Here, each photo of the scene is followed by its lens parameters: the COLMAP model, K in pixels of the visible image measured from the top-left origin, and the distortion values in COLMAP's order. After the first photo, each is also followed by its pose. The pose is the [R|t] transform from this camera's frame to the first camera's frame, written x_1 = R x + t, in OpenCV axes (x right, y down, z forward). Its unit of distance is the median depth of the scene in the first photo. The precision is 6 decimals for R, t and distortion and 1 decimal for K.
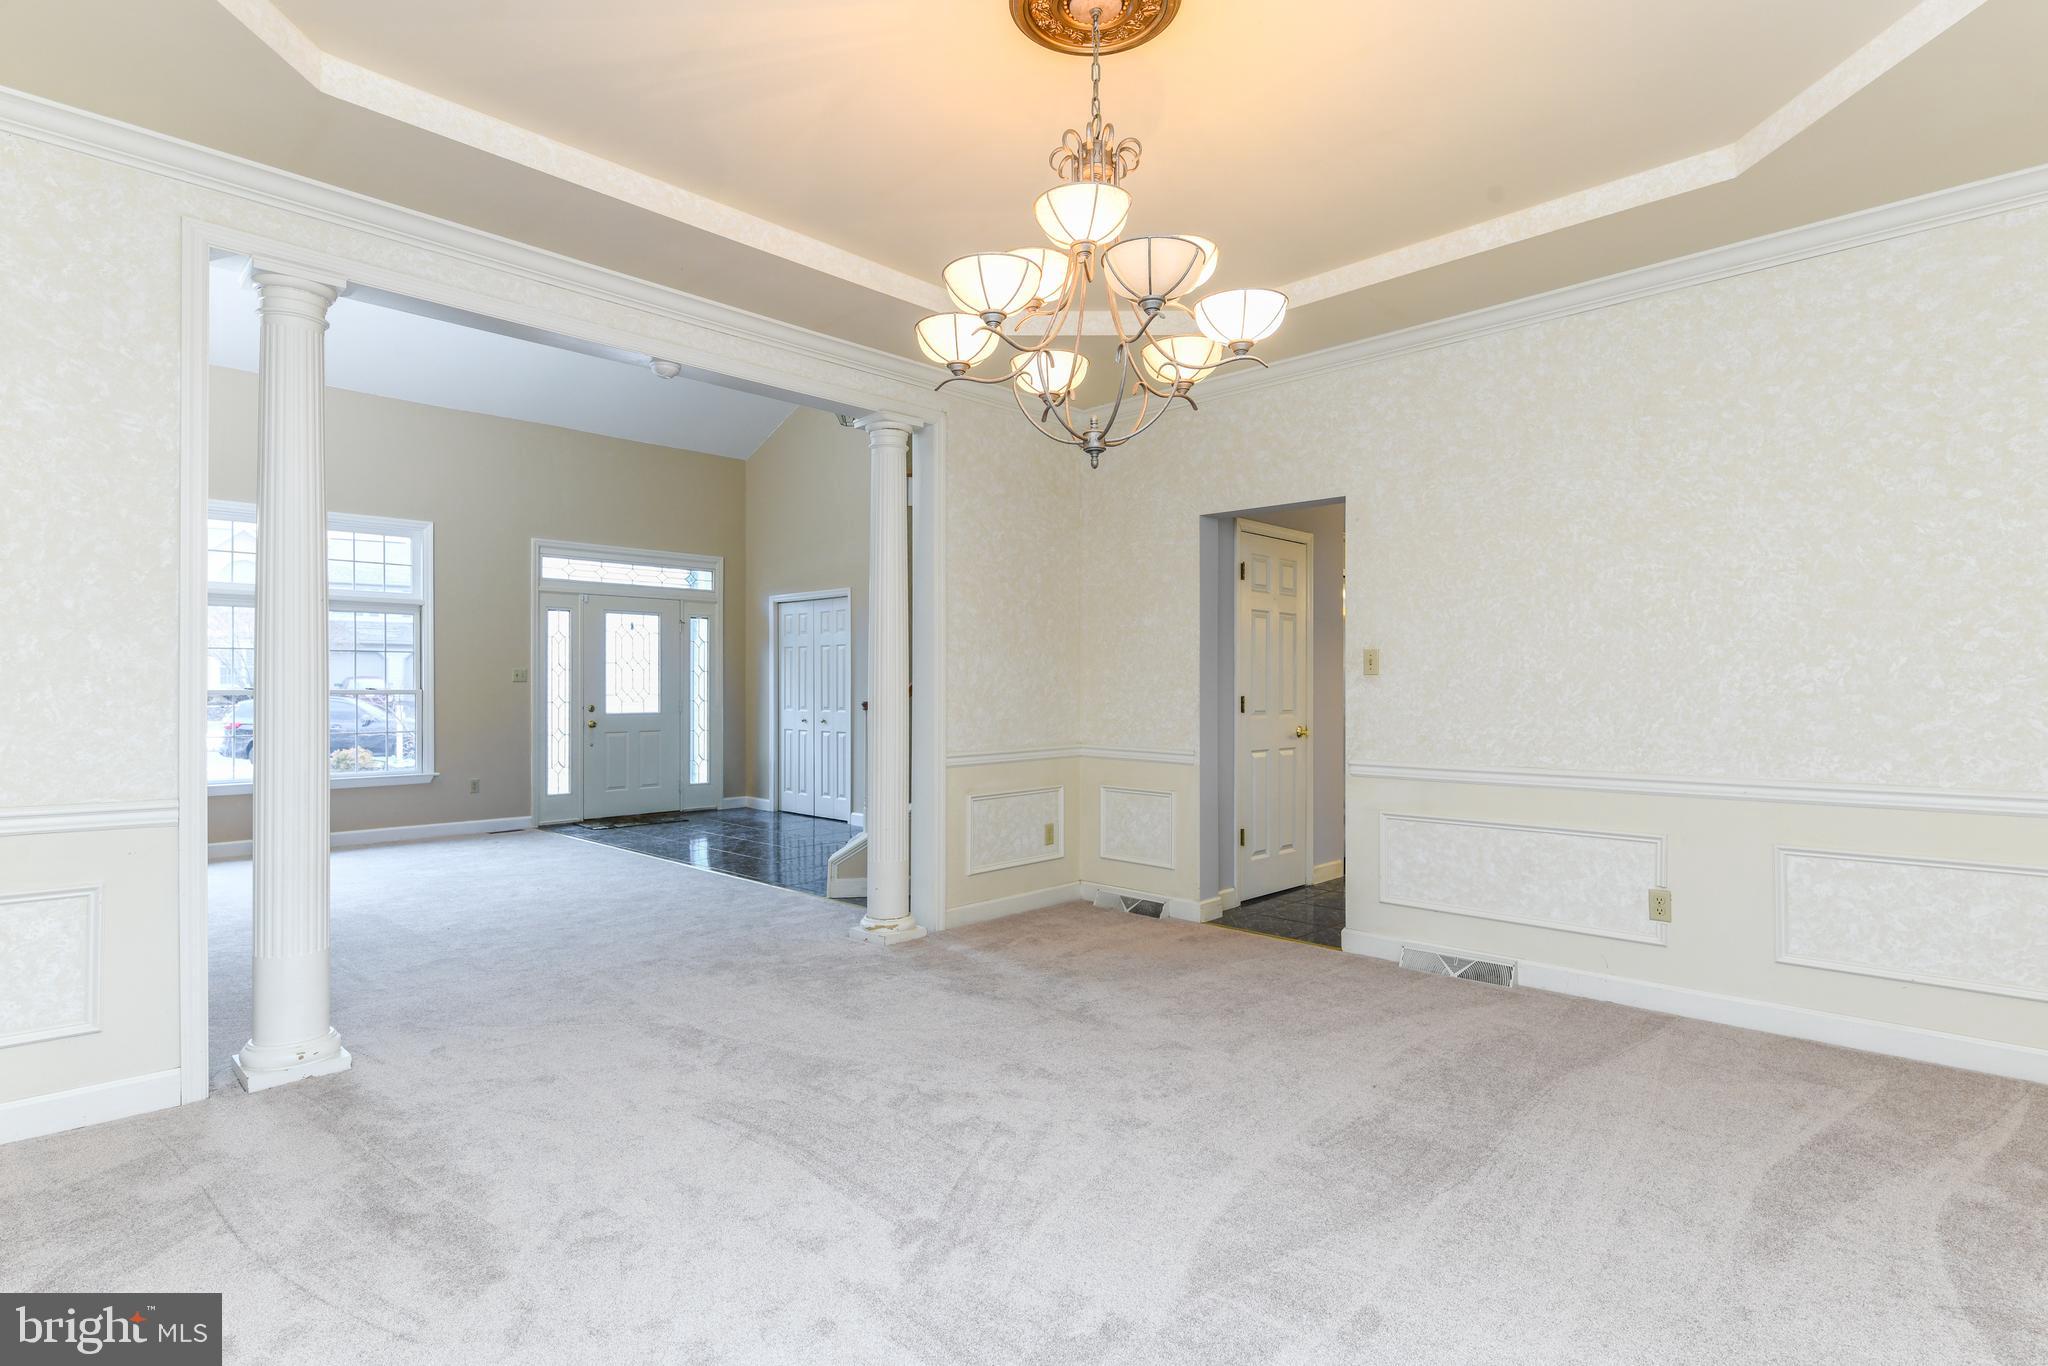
lens RADIAL K [[1001.9, 0, 1024.0], [0, 1001.9, 683.0], [0, 0, 1]] dist [-0.002032, -0.000802]
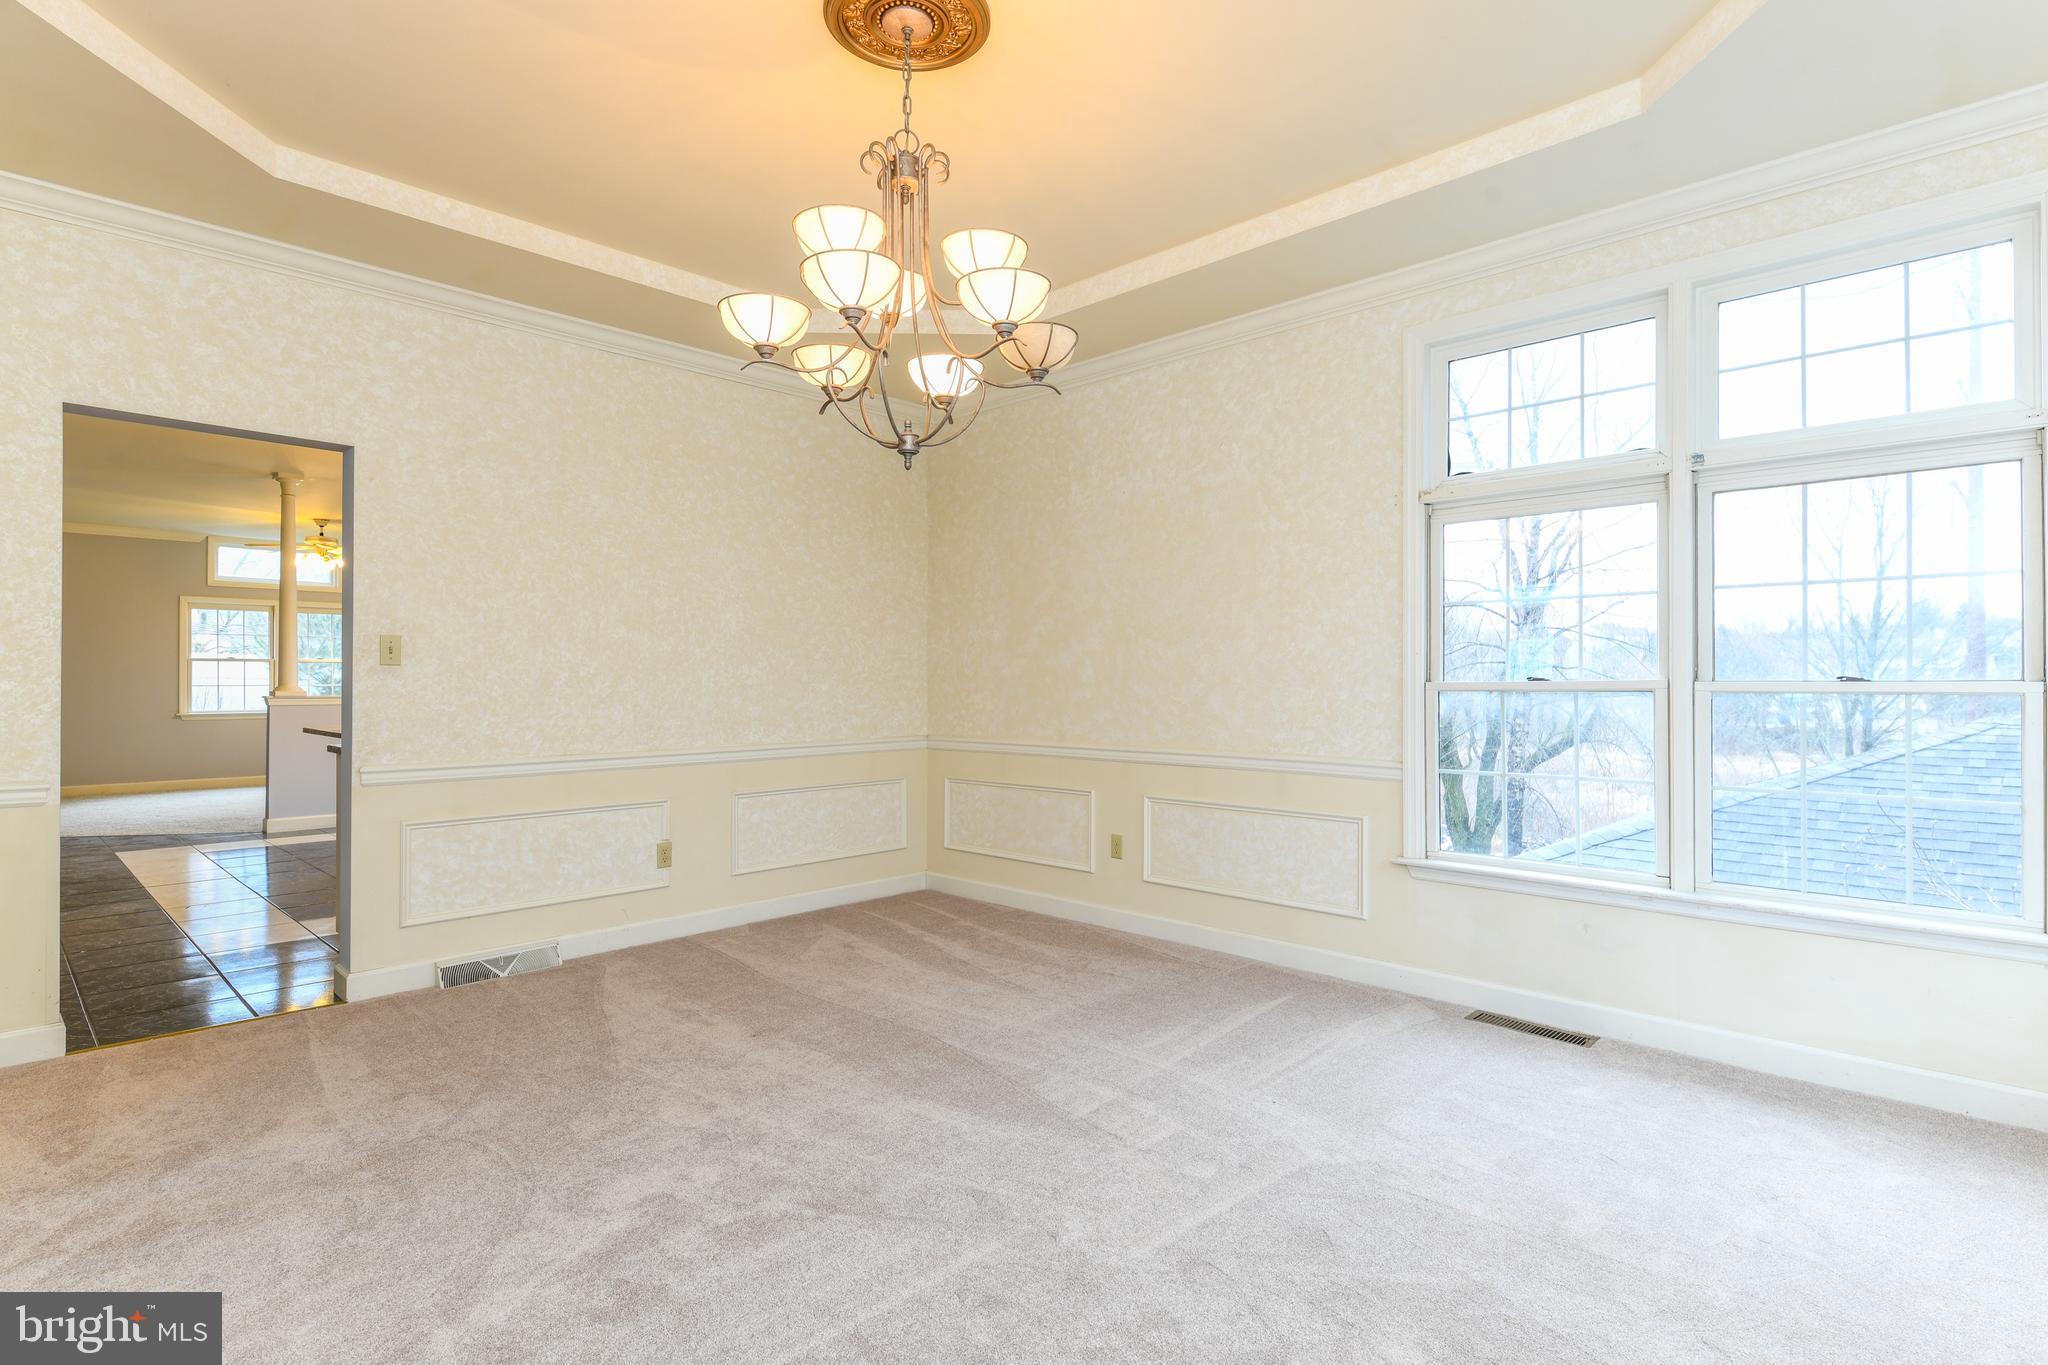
lens RADIAL K [[1001.9, 0, 1024.0], [0, 1001.9, 682.5], [0, 0, 1]] dist [-0.002032, -0.000802]
pose [[-0.005462, -0.000447, 0.999985, -0.594328], [-0.005943, 0.999982, 0.000414, 0.003554], [-0.999967, -0.005940, -0.005465, 0.539117]]
